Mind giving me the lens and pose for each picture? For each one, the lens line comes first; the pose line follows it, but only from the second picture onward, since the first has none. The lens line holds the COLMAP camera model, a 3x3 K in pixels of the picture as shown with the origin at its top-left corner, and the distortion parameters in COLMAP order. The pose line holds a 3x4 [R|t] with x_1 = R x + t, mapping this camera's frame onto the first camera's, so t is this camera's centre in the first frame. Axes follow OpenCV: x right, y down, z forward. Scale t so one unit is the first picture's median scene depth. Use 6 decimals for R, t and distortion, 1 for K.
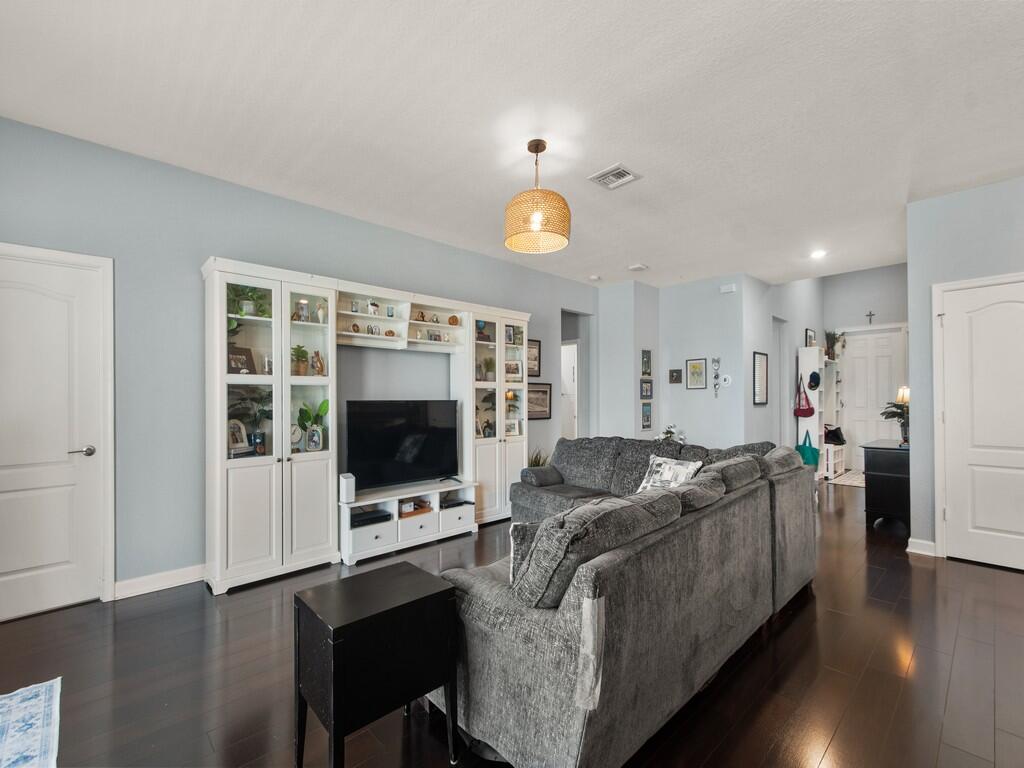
lens RADIAL K [[457.7, 0, 483.5], [0, 457.7, 392.4], [0, 0, 1]] dist [0.008840, -0.002739]
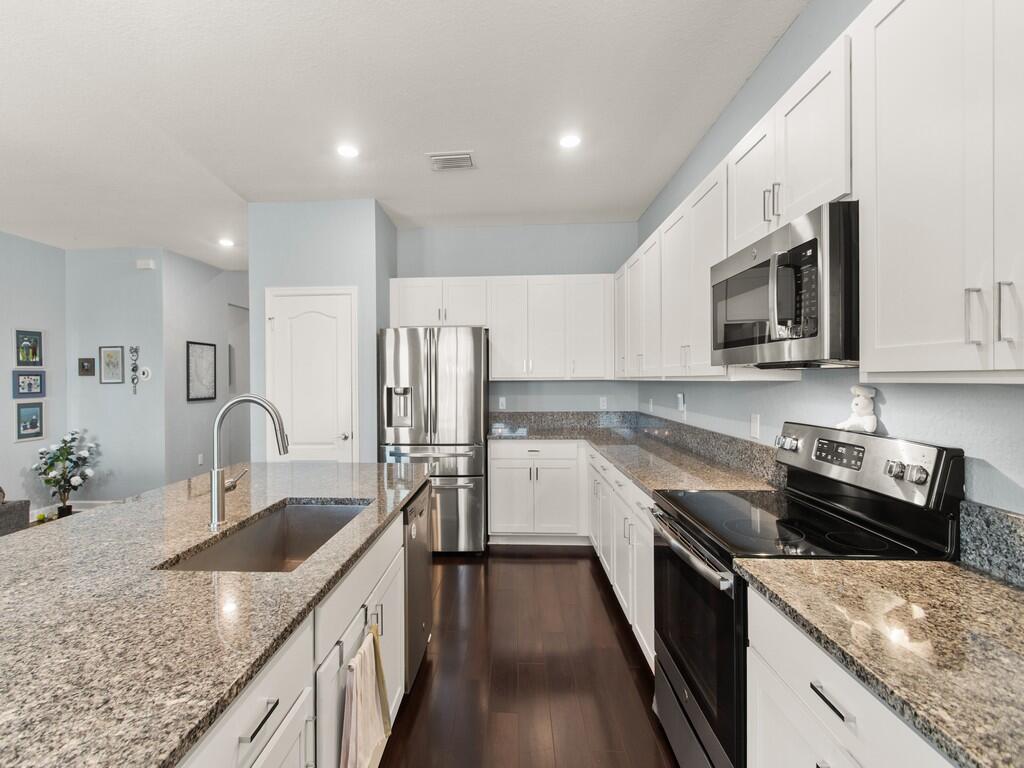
lens RADIAL K [[457.7, 0, 485.5], [0, 457.7, 379.5], [0, 0, 1]] dist [0.008840, -0.002739]
pose [[0.703731, -0.004459, 0.710453, 0.528512], [-0.003245, 0.999950, 0.009491, -0.036658], [-0.710460, -0.008985, 0.703681, -0.050398]]
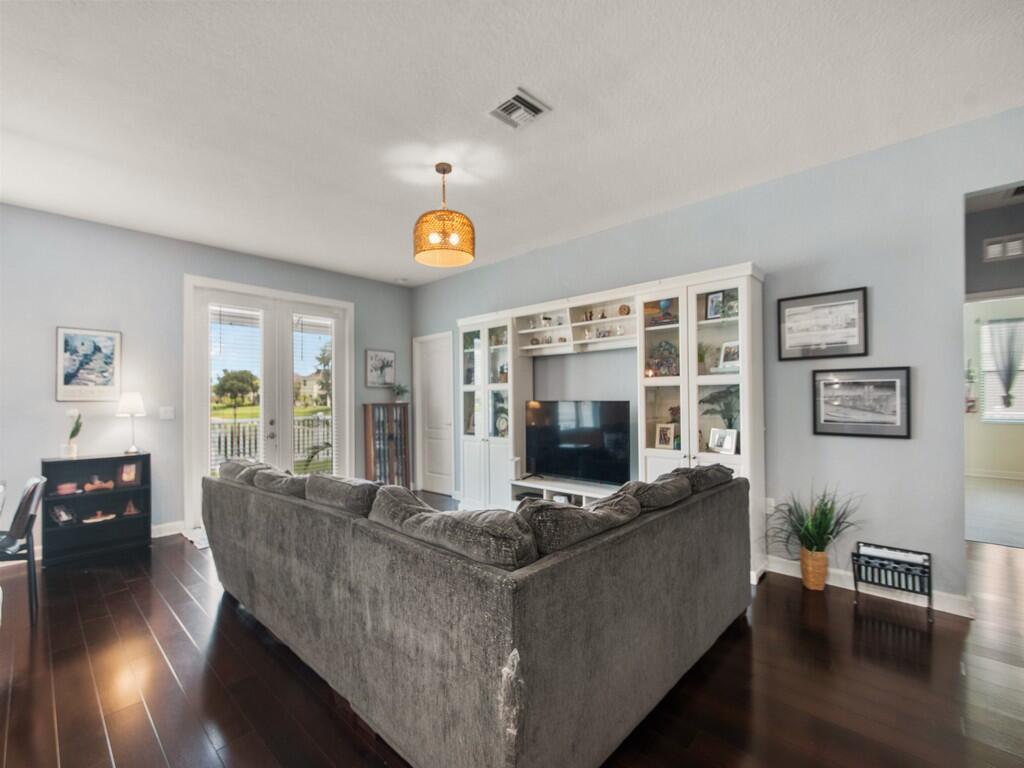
lens RADIAL K [[457.7, 0, 510.2], [0, 457.7, 398.4], [0, 0, 1]] dist [0.008840, -0.002739]
pose [[0.061761, 0.000046, -0.998091, 0.844260], [0.019587, 0.999807, 0.001258, 0.007439], [0.997899, -0.019627, 0.061748, 0.765134]]
